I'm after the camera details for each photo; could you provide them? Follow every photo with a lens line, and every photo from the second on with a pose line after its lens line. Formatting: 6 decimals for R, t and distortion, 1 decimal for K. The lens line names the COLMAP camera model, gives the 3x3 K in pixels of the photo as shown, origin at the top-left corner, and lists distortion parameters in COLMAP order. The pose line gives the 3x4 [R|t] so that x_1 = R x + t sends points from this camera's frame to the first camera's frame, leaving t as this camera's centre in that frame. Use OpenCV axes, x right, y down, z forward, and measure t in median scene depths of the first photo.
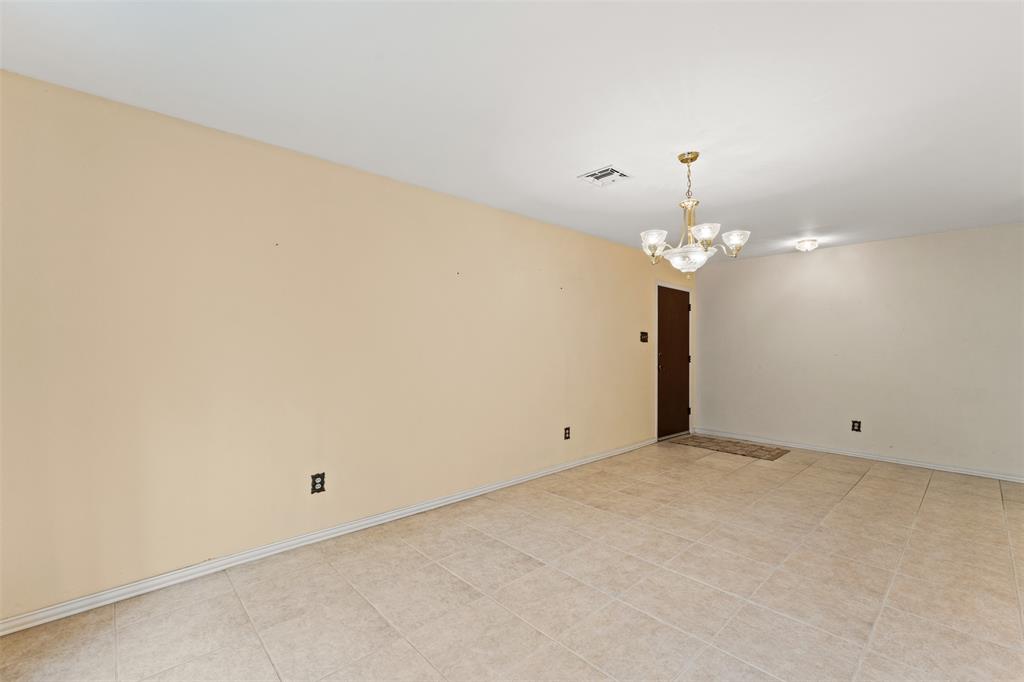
lens RADIAL K [[438.7, 0, 512.0], [0, 438.7, 341.0], [0, 0, 1]] dist [-0.000599, 0.000034]
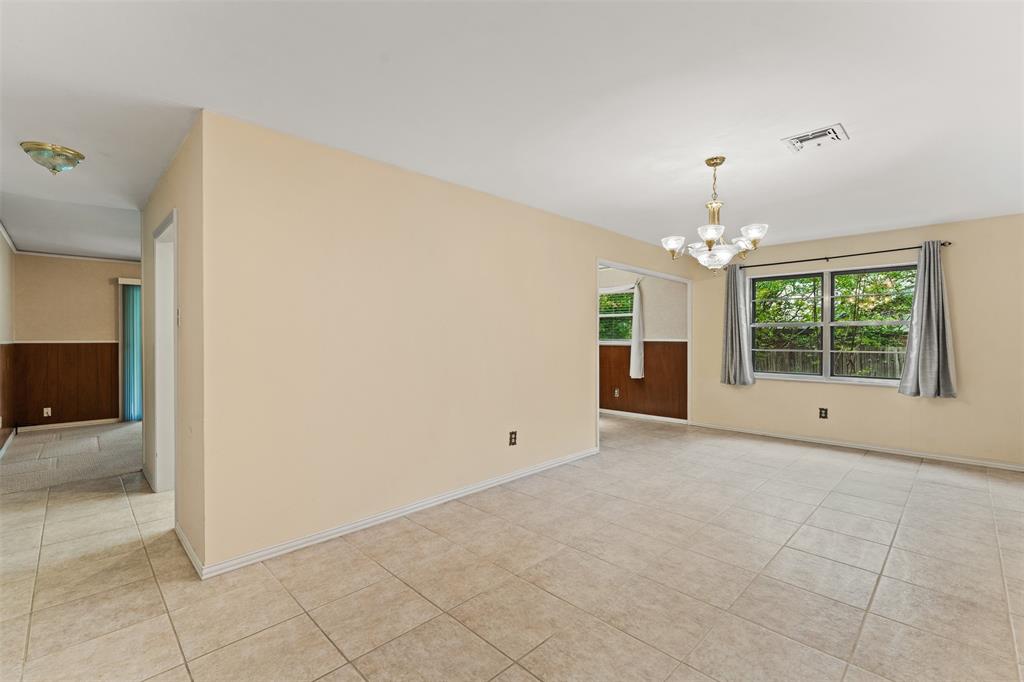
lens RADIAL K [[448.8, 0, 512.0], [0, 448.8, 341.0], [0, 0, 1]] dist [-0.001029, 0.000116]
pose [[-0.999599, -0.004762, -0.027908, 0.770651], [-0.004723, 0.999988, -0.001480, 0.020054], [0.027914, -0.001347, -0.999609, 1.729197]]
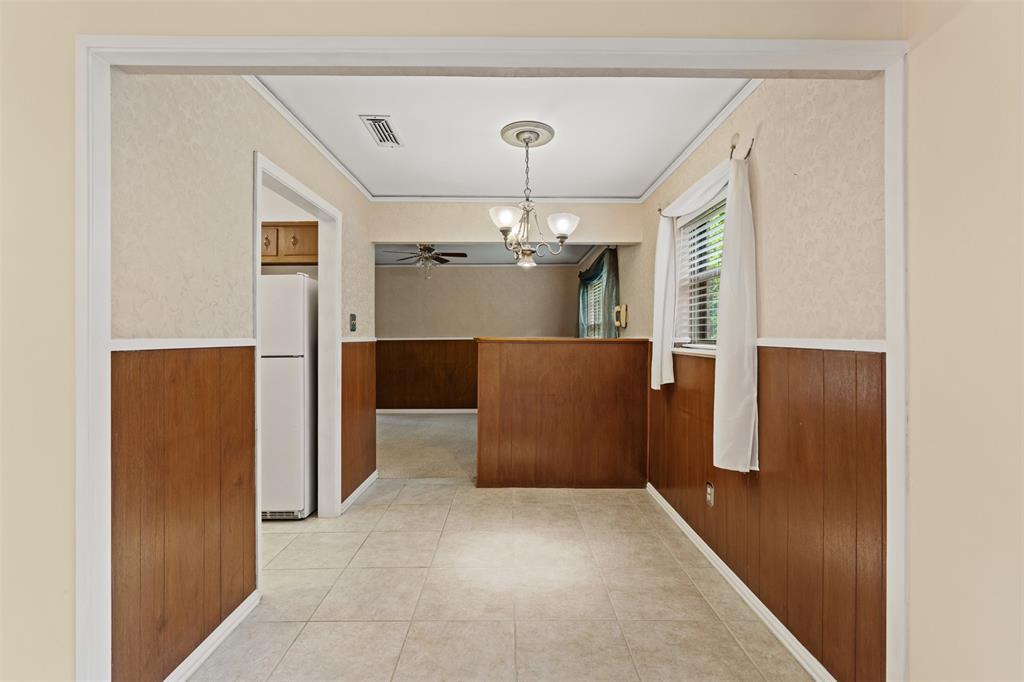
lens RADIAL K [[448.4, 0, 512.6], [0, 448.4, 333.1], [0, 0, 1]] dist [0.001248, 0.000116]
pose [[-0.733090, 0.001216, 0.680130, -0.080048], [-0.004891, 0.999963, -0.007059, 0.003392], [-0.680114, -0.008502, -0.733057, 0.312827]]
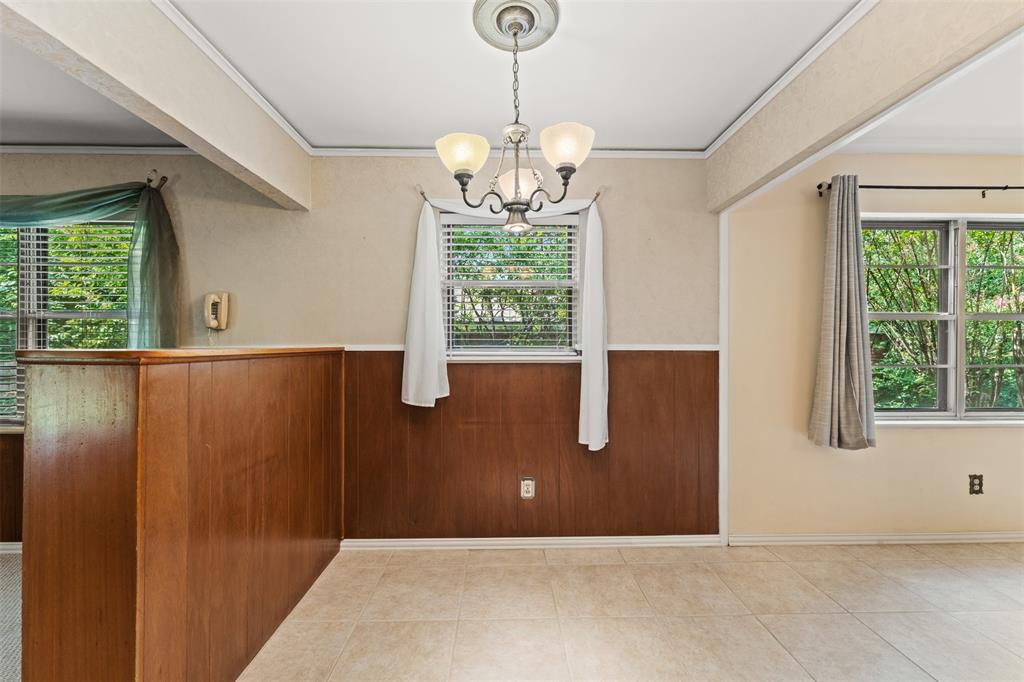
lens RADIAL K [[413.2, 0, 513.2], [0, 413.2, 339.0], [0, 0, 1]] dist [0.000763, 0.000048]
pose [[-0.667125, -0.004842, -0.744930, 0.777516], [0.002821, 0.999955, -0.009026, 0.000903], [0.744941, -0.008123, -0.667081, 0.016603]]
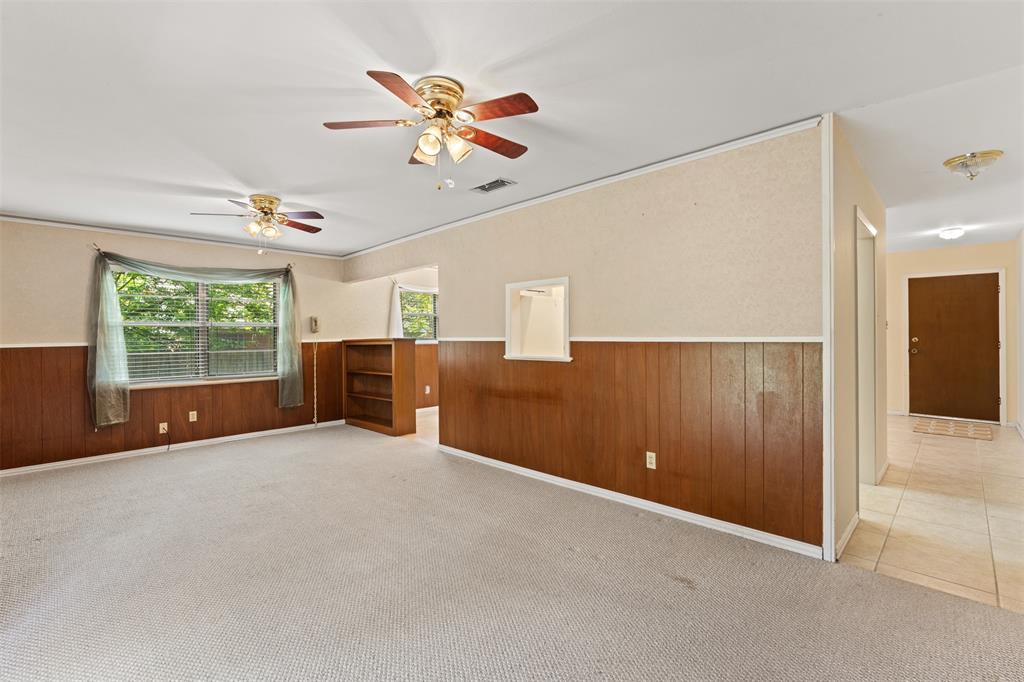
lens RADIAL K [[453.8, 0, 515.0], [0, 453.8, 336.5], [0, 0, 1]] dist [-0.000914, -0.000022]
pose [[0.043257, -0.003400, -0.999058, 2.501297], [0.018348, 0.999828, -0.002609, 0.012971], [0.998895, -0.018217, 0.043312, -0.121725]]
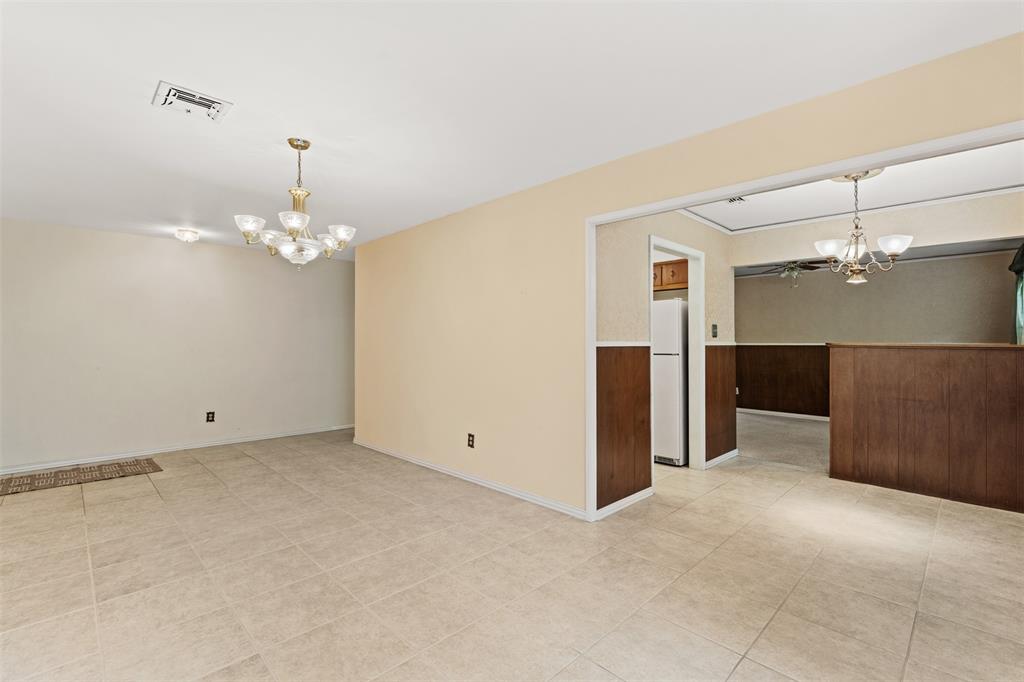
lens RADIAL K [[459.0, 0, 511.2], [0, 459.0, 333.7], [0, 0, 1]] dist [-0.000911, -0.000091]
pose [[-0.023484, 0.011768, 0.999655, -0.503347], [-0.007278, 0.999902, -0.011942, 0.003610], [-0.999698, -0.007556, -0.023396, 0.463921]]
